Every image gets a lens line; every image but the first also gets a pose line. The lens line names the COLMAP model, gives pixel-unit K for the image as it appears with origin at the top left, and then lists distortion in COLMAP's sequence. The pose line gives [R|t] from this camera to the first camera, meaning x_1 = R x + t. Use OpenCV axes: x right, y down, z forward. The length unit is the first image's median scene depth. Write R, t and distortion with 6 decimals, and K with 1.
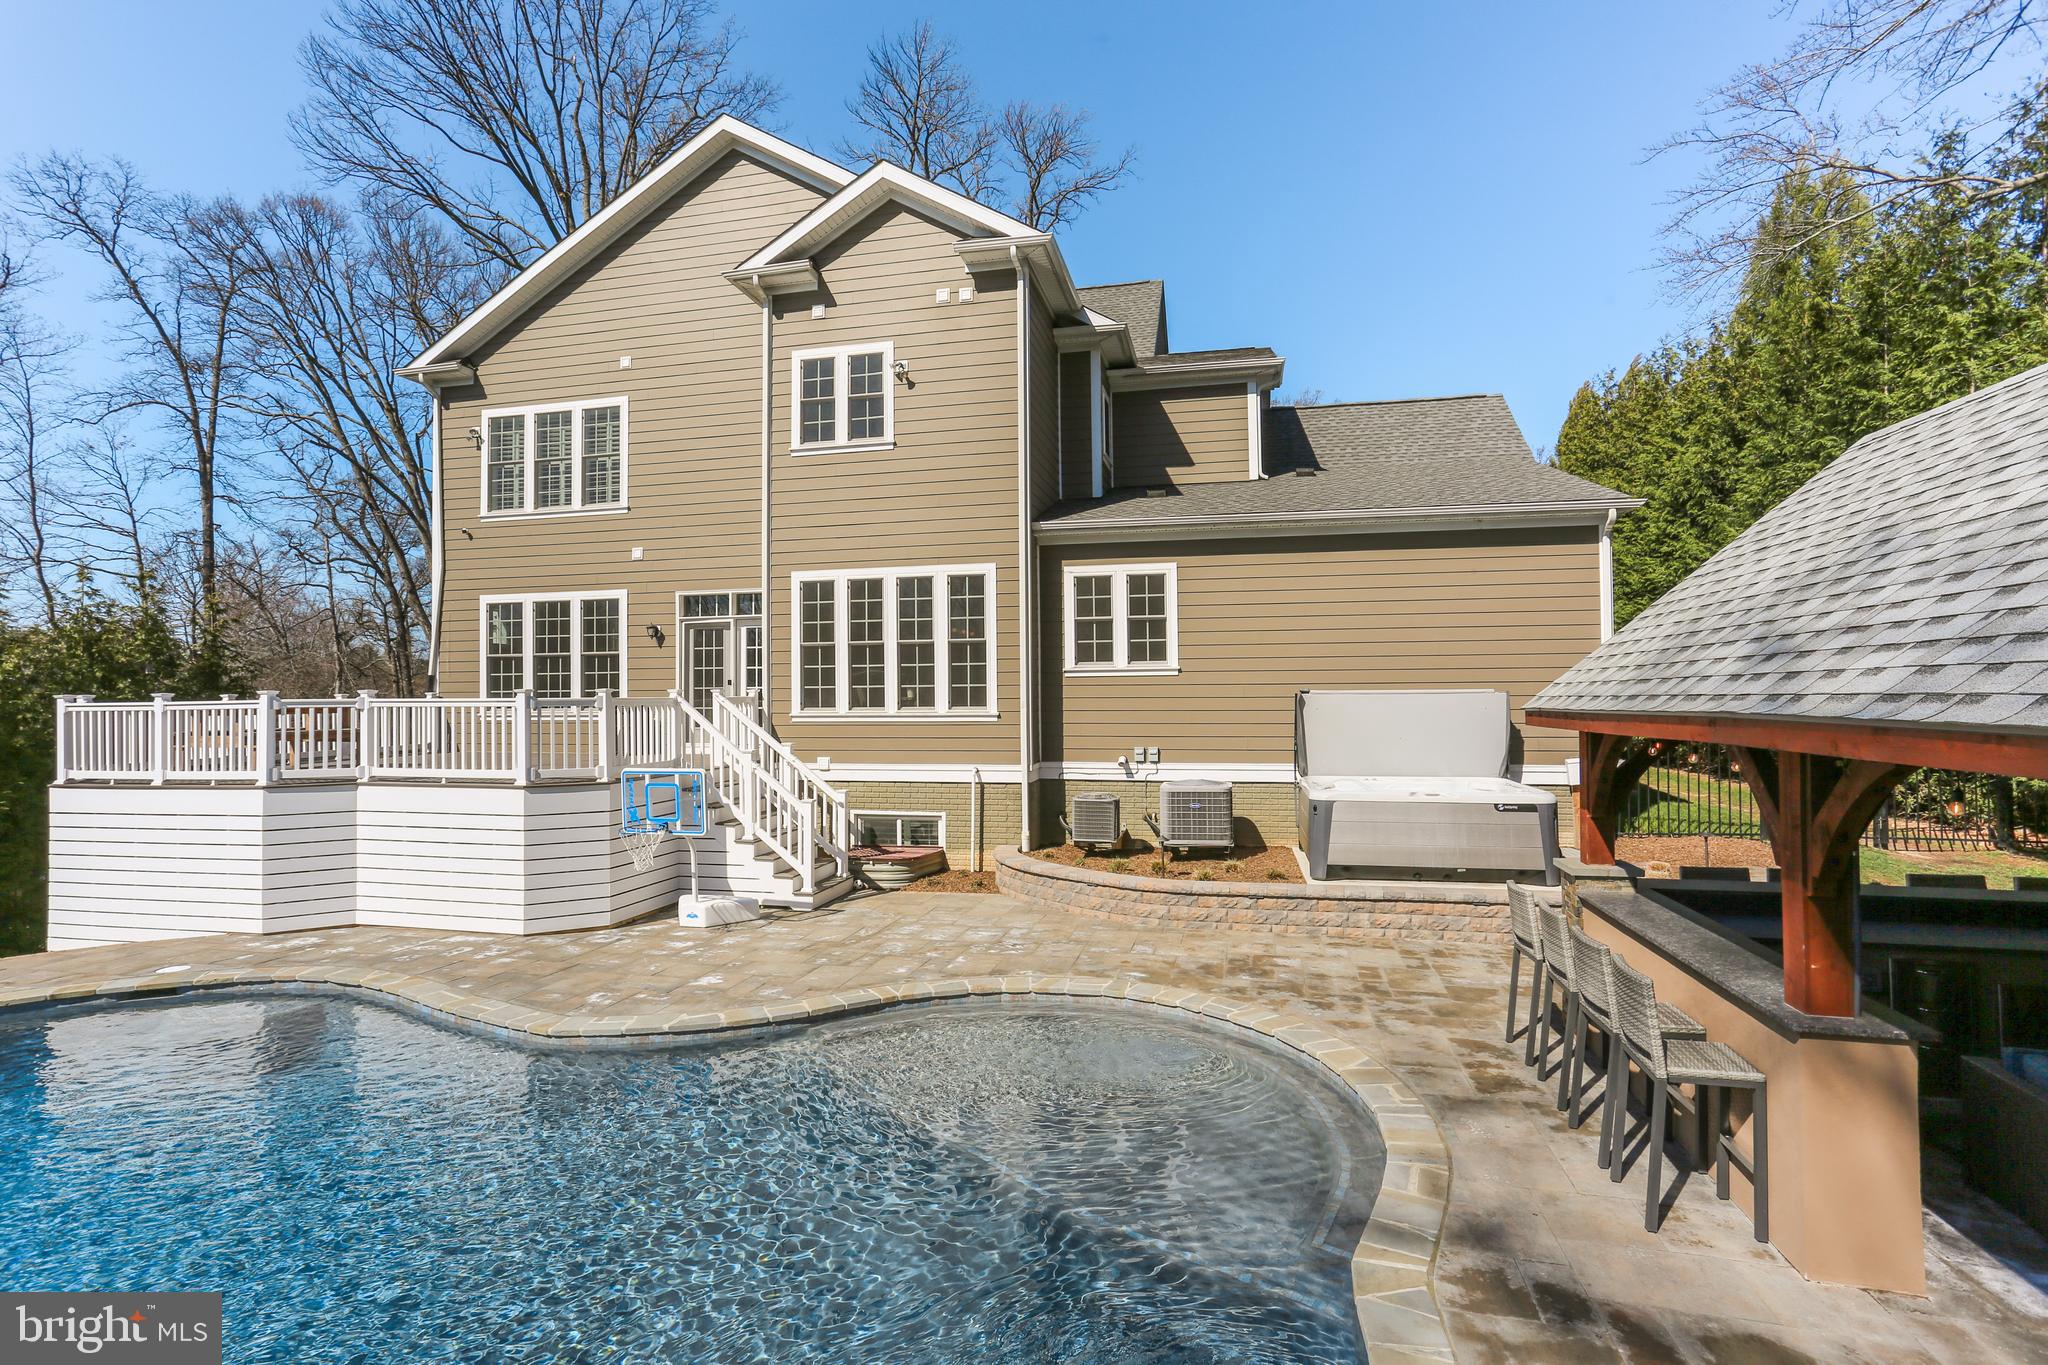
lens RADIAL K [[1010.0, 0, 1017.5], [0, 1010.0, 671.6], [0, 0, 1]] dist [-0.056459, 0.039838]
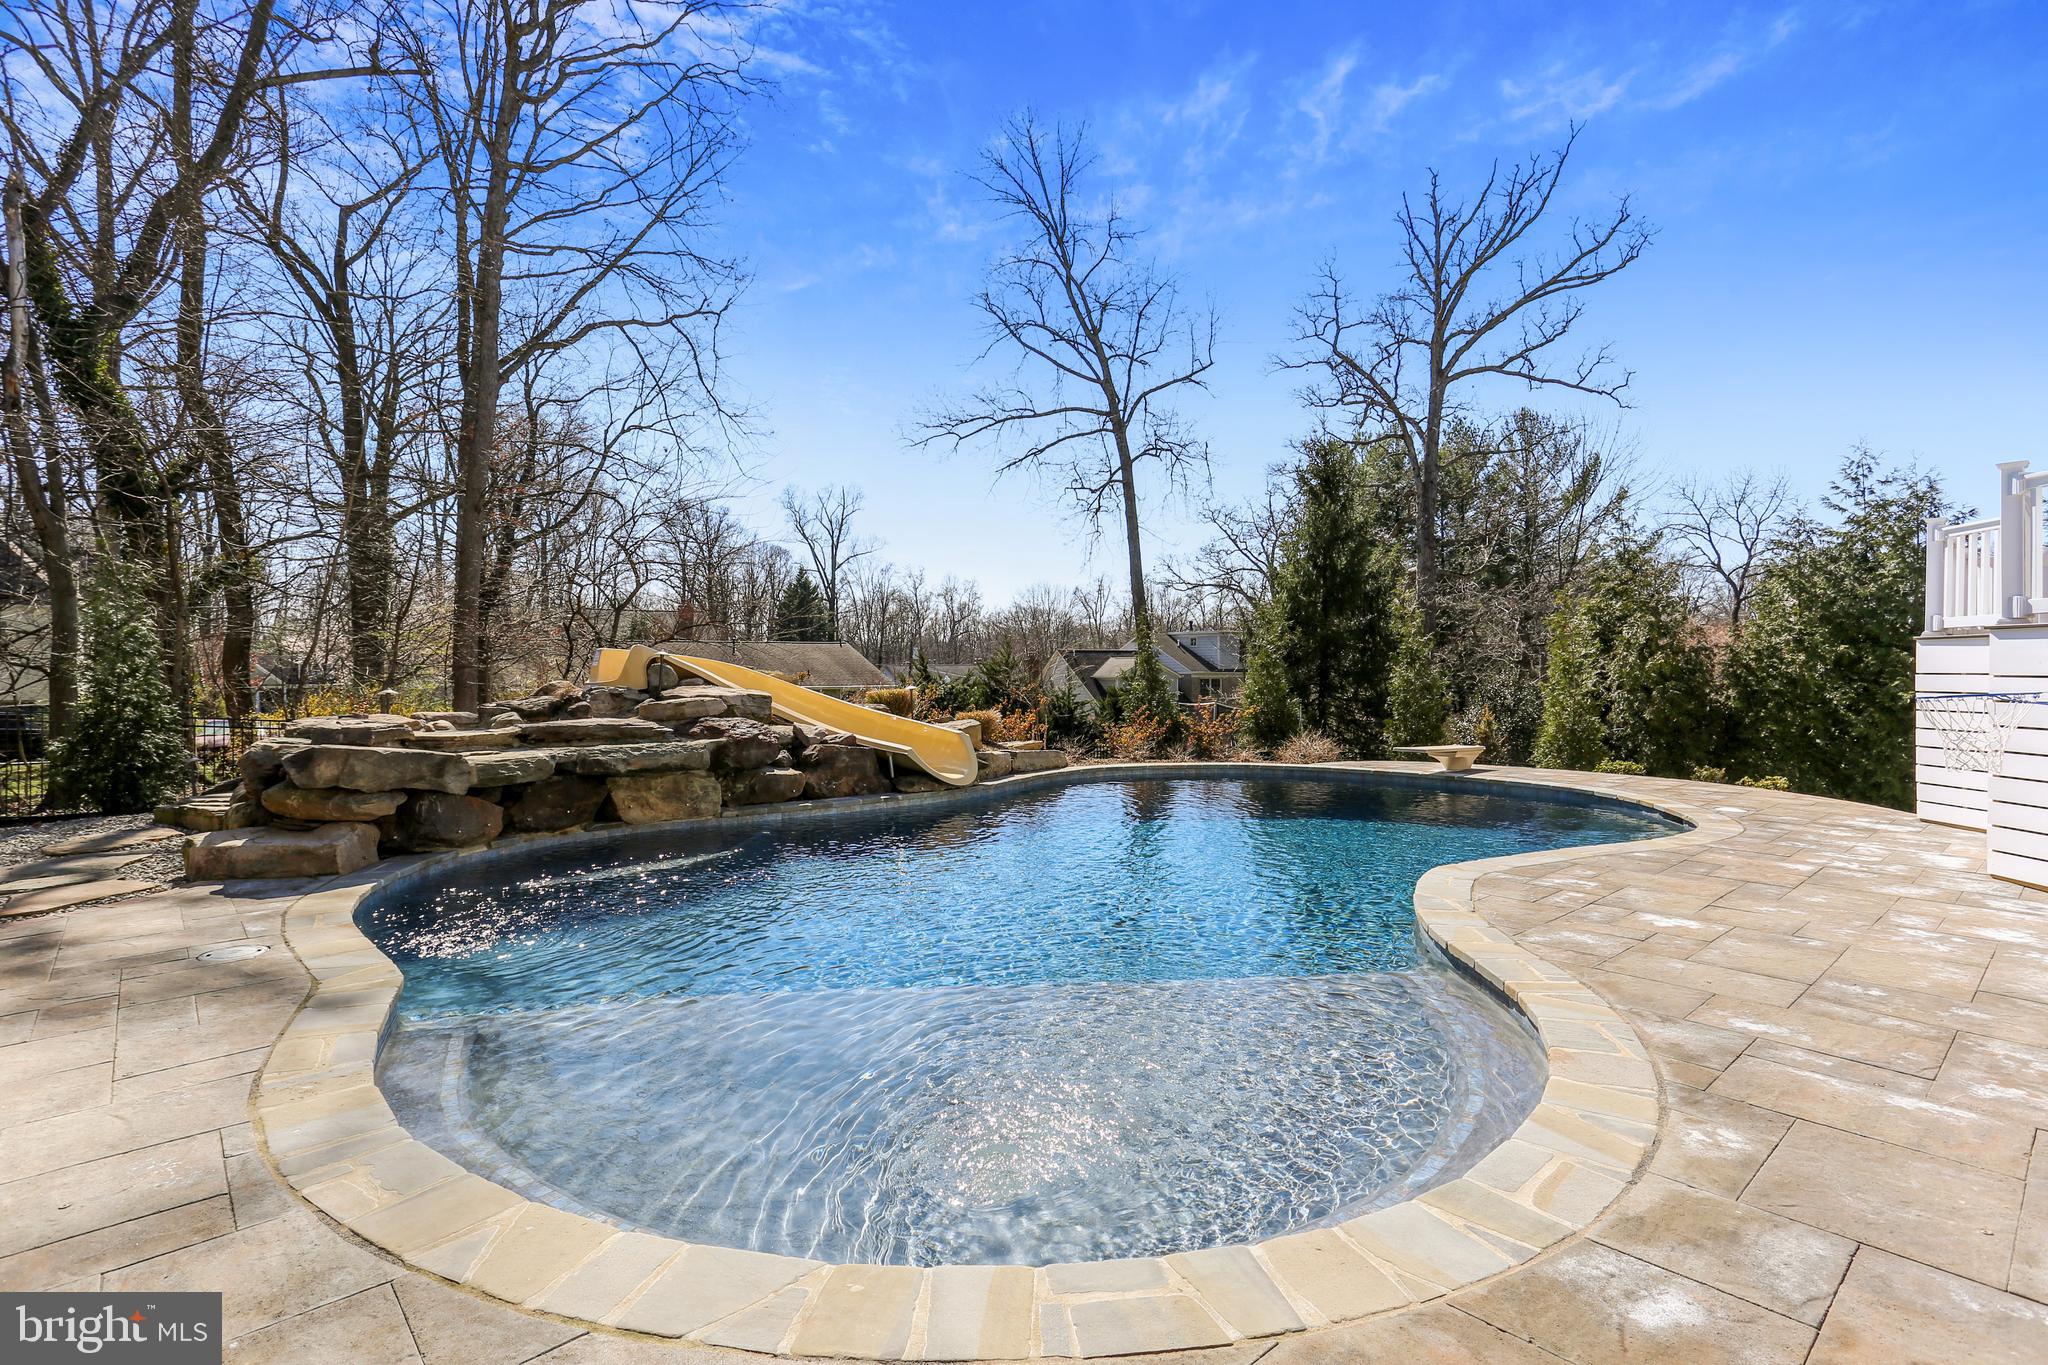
lens RADIAL K [[1010.2, 0, 1003.4], [0, 1010.2, 676.7], [0, 0, 1]] dist [-0.060527, 0.027935]
pose [[-0.581434, 0.013785, -0.813477, 0.211234], [0.028606, 0.999585, -0.003508, 0.086543], [0.813091, -0.025310, -0.581587, 0.561179]]
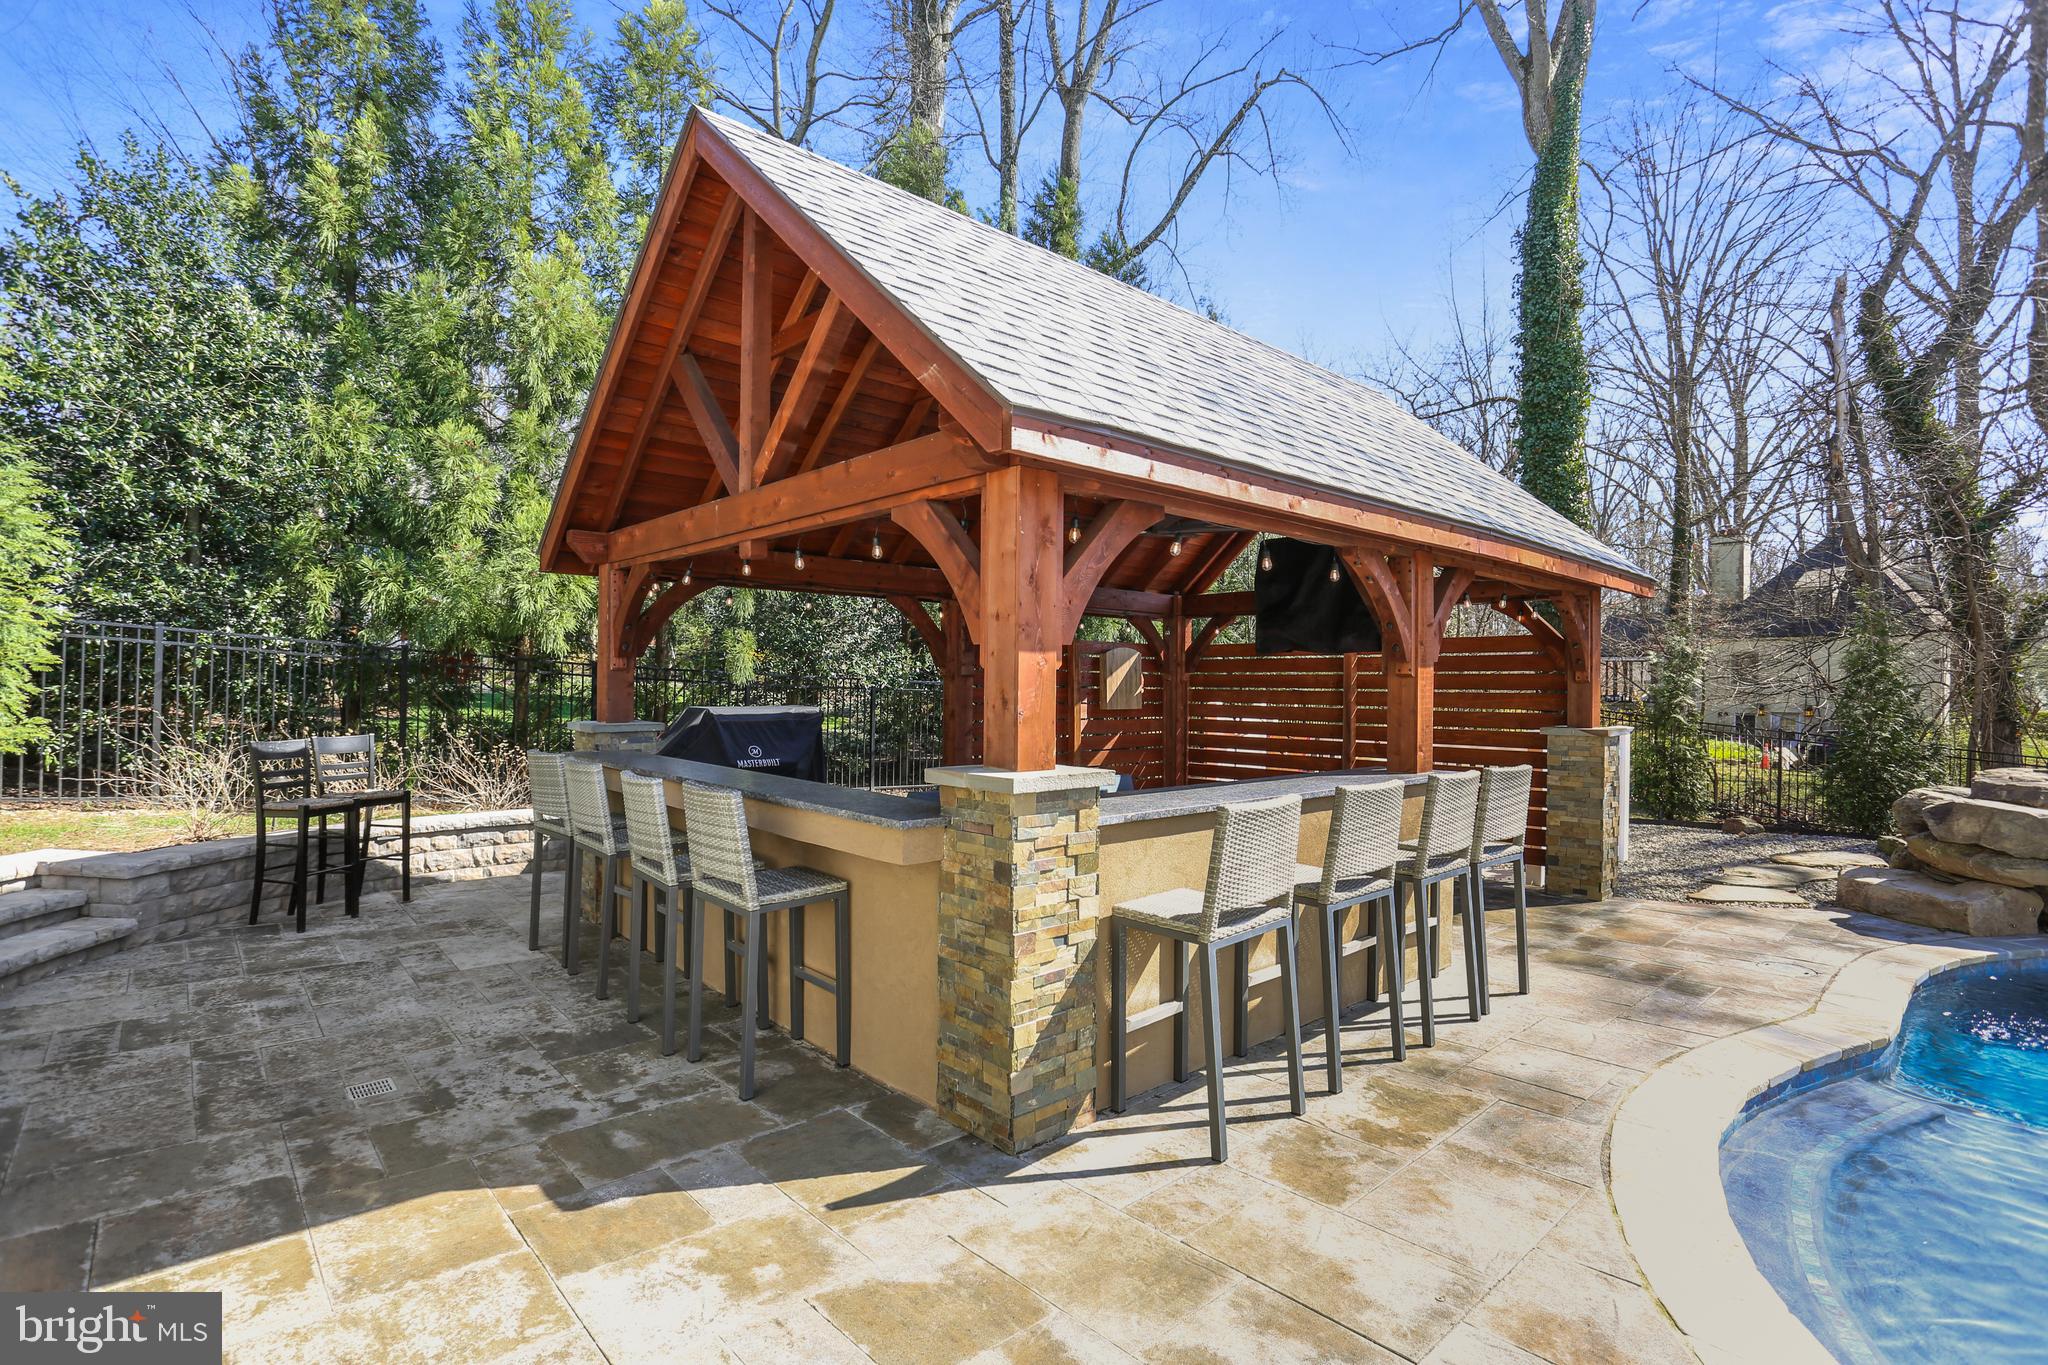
lens RADIAL K [[979.3, 0, 1019.3], [0, 979.3, 678.7], [0, 0, 1]] dist [-0.071305, 0.024796]
pose [[-0.821231, 0.003224, 0.570587, 0.141060], [-0.017992, 0.999340, -0.031543, 0.074323], [-0.570312, -0.036170, -0.820631, 0.630641]]
